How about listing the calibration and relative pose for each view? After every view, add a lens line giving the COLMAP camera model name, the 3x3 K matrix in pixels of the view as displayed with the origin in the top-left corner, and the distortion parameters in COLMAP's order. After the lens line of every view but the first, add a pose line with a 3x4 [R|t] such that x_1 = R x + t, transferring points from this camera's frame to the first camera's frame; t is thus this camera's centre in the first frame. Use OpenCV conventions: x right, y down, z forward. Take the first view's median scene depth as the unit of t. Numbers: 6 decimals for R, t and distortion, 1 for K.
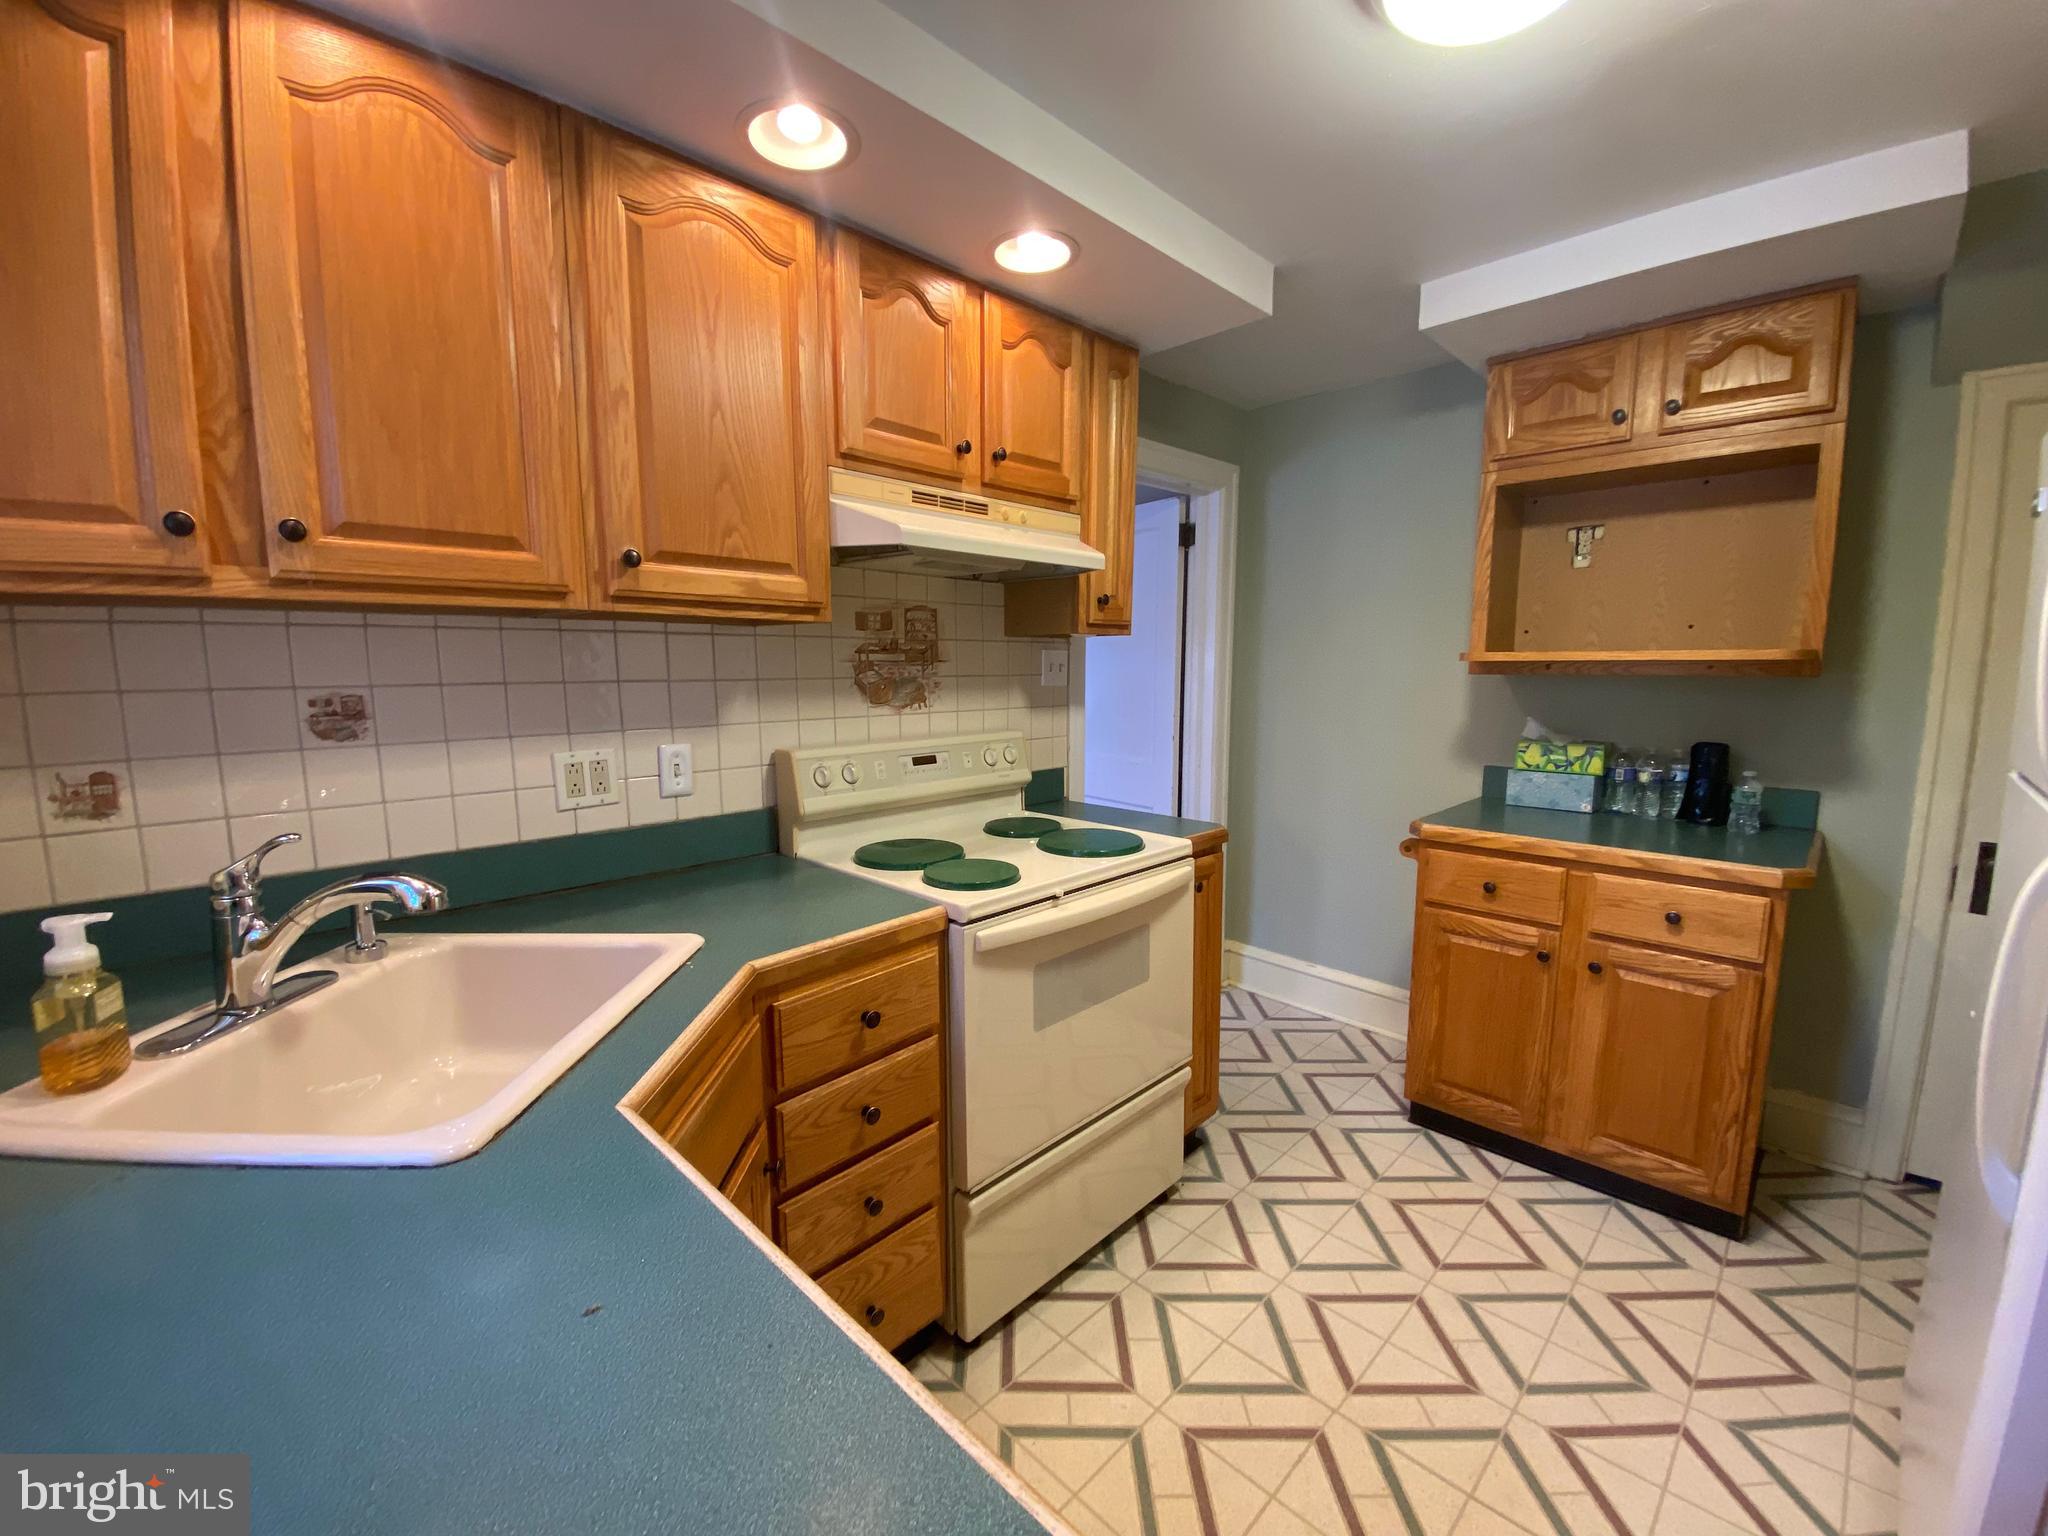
lens RADIAL K [[821.0, 0, 1013.6], [0, 821.0, 772.6], [0, 0, 1]] dist [0.050918, -0.039176]
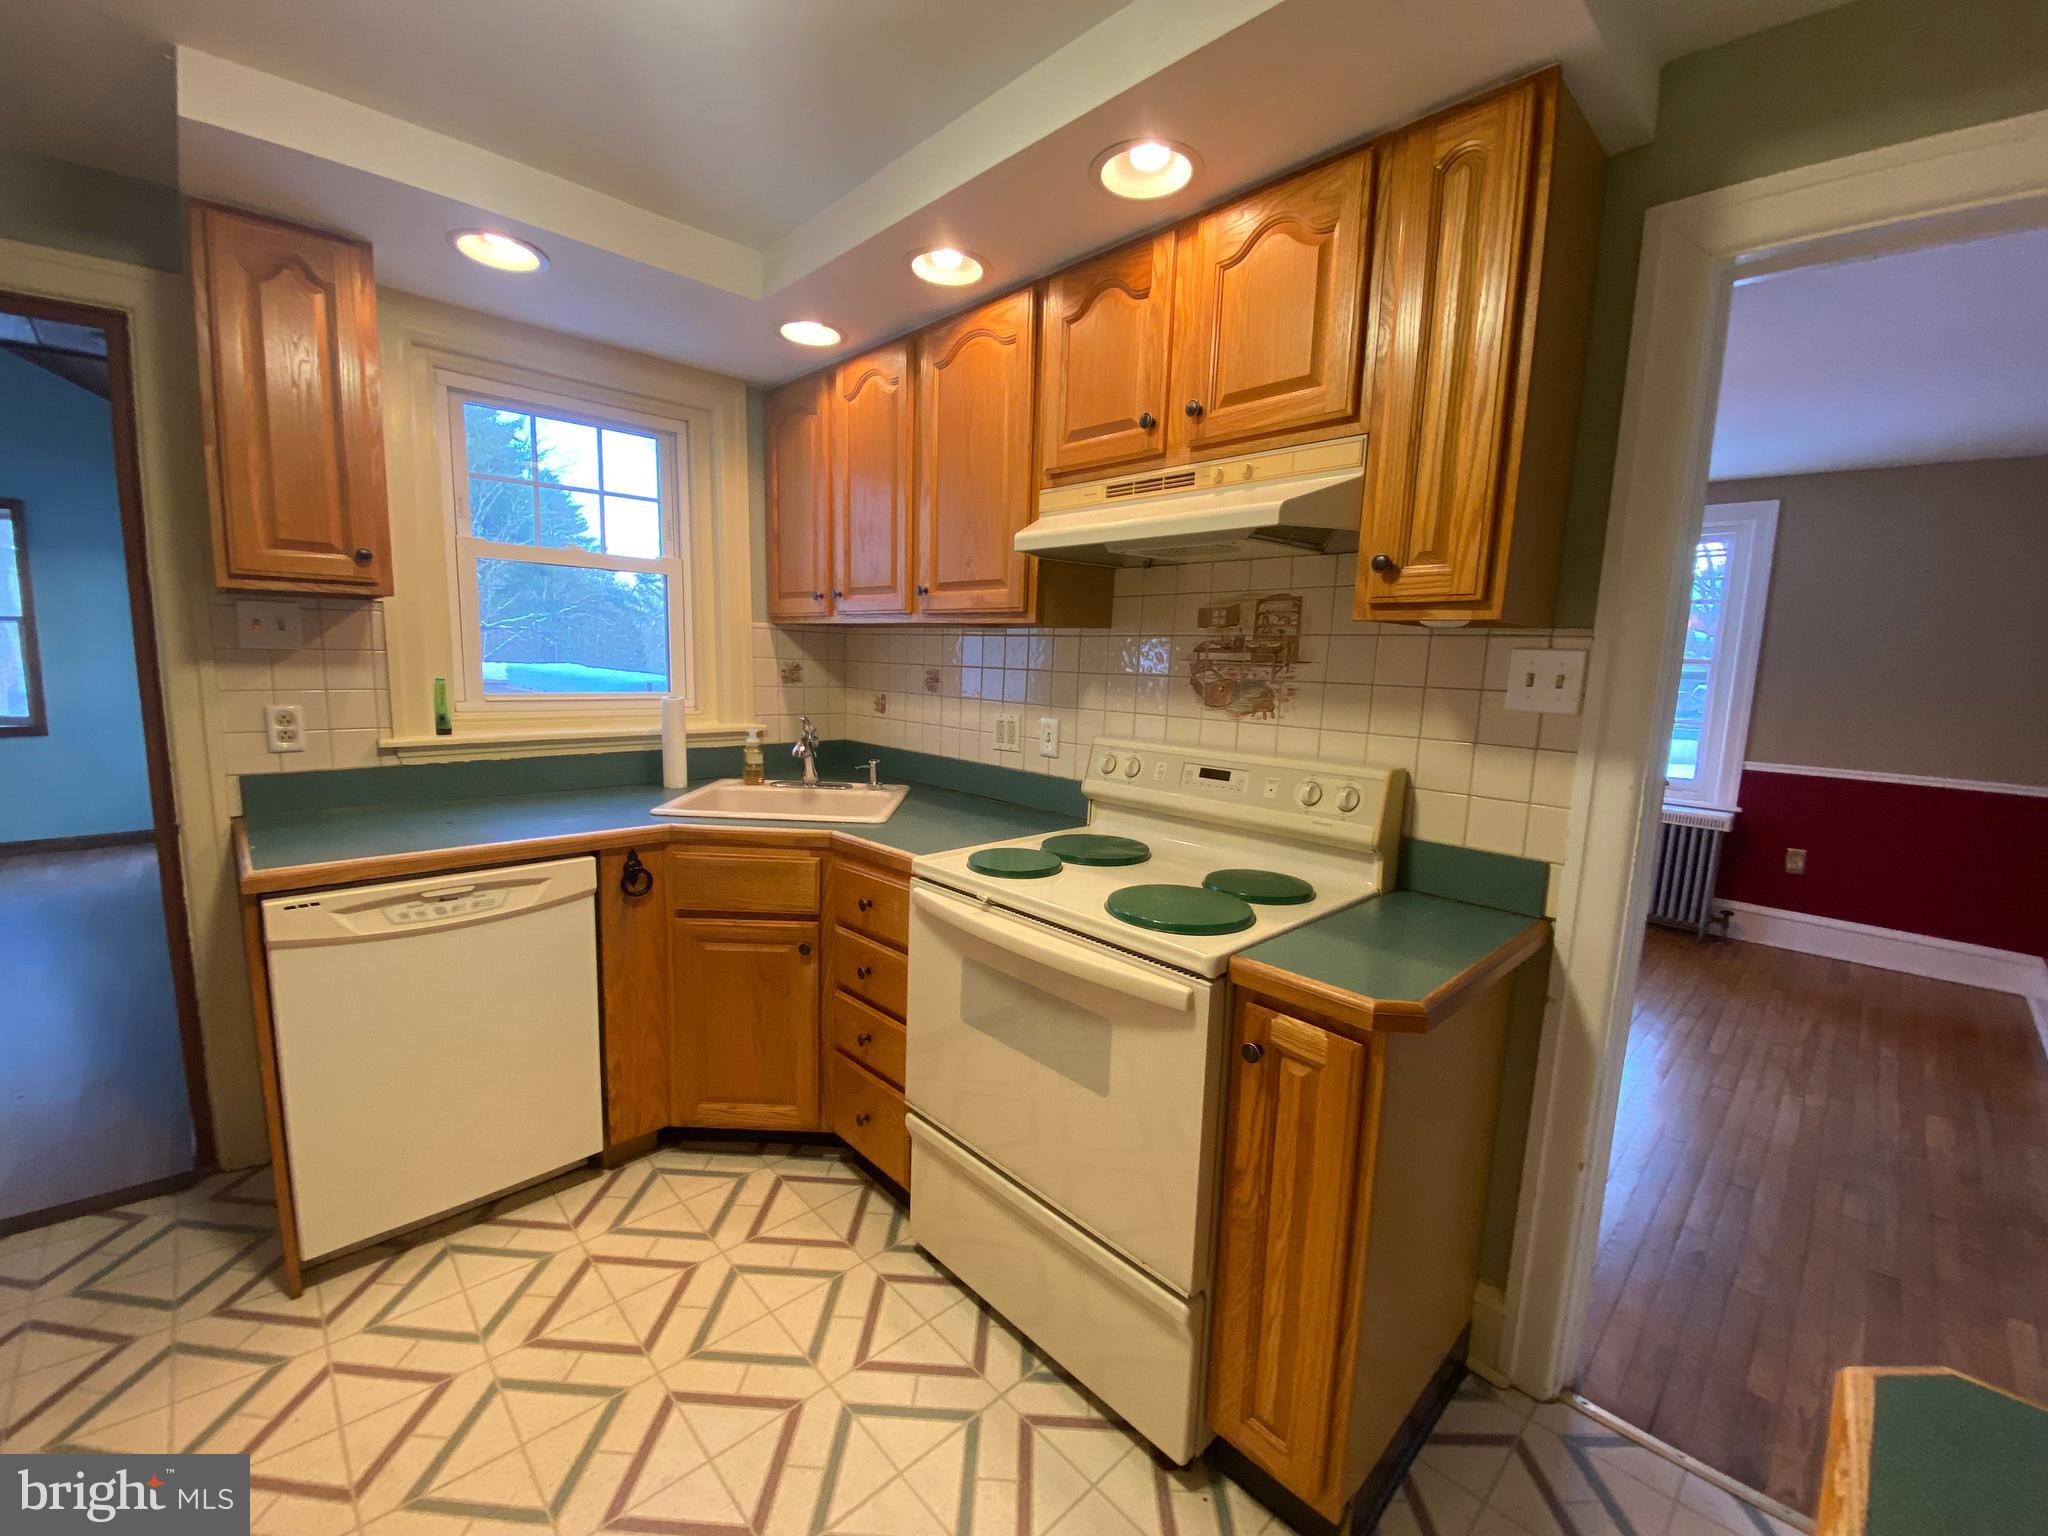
lens RADIAL K [[829.8, 0, 1007.7], [0, 829.8, 772.1], [0, 0, 1]] dist [0.033745, -0.025010]
pose [[-0.019466, 0.143394, -0.989474, 0.852084], [-0.160419, 0.976392, 0.144654, -0.121147], [0.986857, 0.161546, 0.003996, 0.861685]]
